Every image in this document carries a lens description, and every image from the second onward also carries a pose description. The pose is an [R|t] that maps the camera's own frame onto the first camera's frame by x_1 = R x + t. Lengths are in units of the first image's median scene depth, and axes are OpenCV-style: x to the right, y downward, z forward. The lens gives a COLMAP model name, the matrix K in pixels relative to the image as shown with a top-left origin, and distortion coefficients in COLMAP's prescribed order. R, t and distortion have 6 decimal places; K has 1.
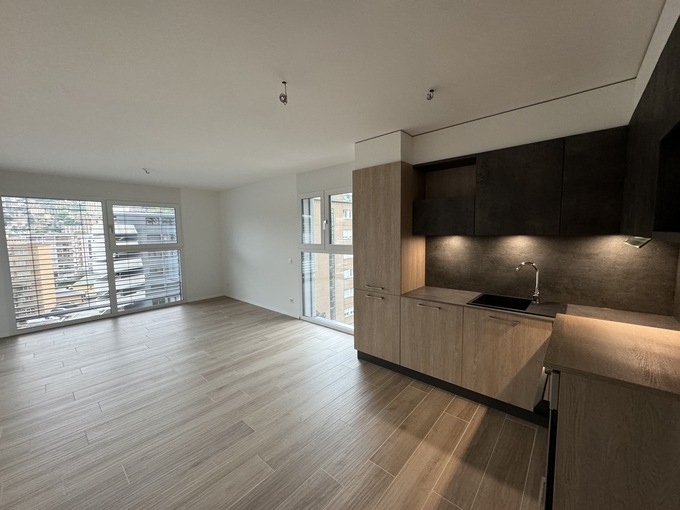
lens RADIAL K [[270.4, 0, 340.4], [0, 270.4, 254.7], [0, 0, 1]] dist [-0.002312, -0.000222]
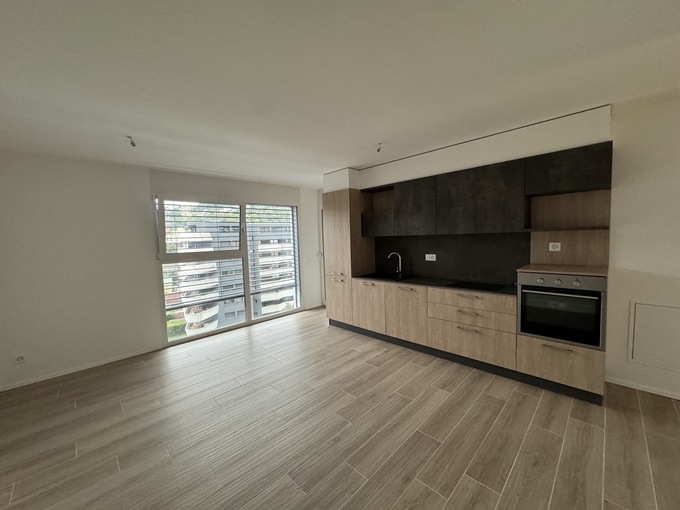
lens RADIAL K [[270.4, 0, 340.2], [0, 270.4, 255.0], [0, 0, 1]] dist [-0.002312, -0.000222]
pose [[0.997664, -0.016000, -0.066415, 0.224866], [0.014973, 0.999761, -0.015925, 0.041520], [0.066654, 0.014893, 0.997665, -0.418462]]
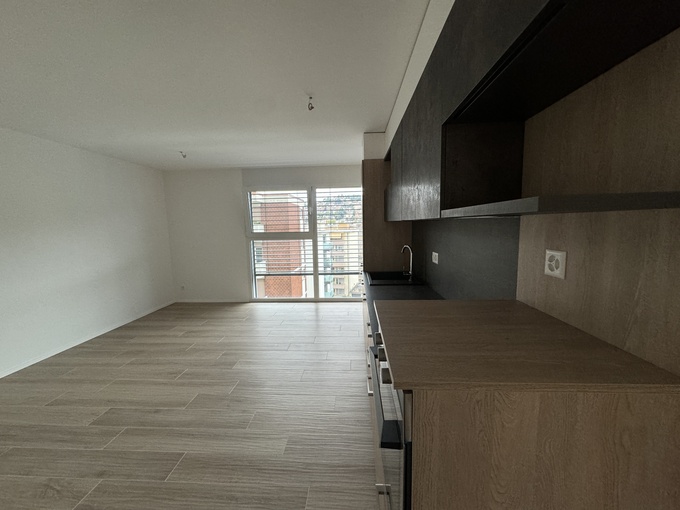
lens RADIAL K [[270.4, 0, 339.3], [0, 270.4, 254.7], [0, 0, 1]] dist [-0.002312, -0.000222]
pose [[0.614897, 0.088830, -0.783589, 0.947311], [-0.052501, 0.996042, 0.071715, -0.006163], [0.786858, -0.002958, 0.617127, 0.152899]]
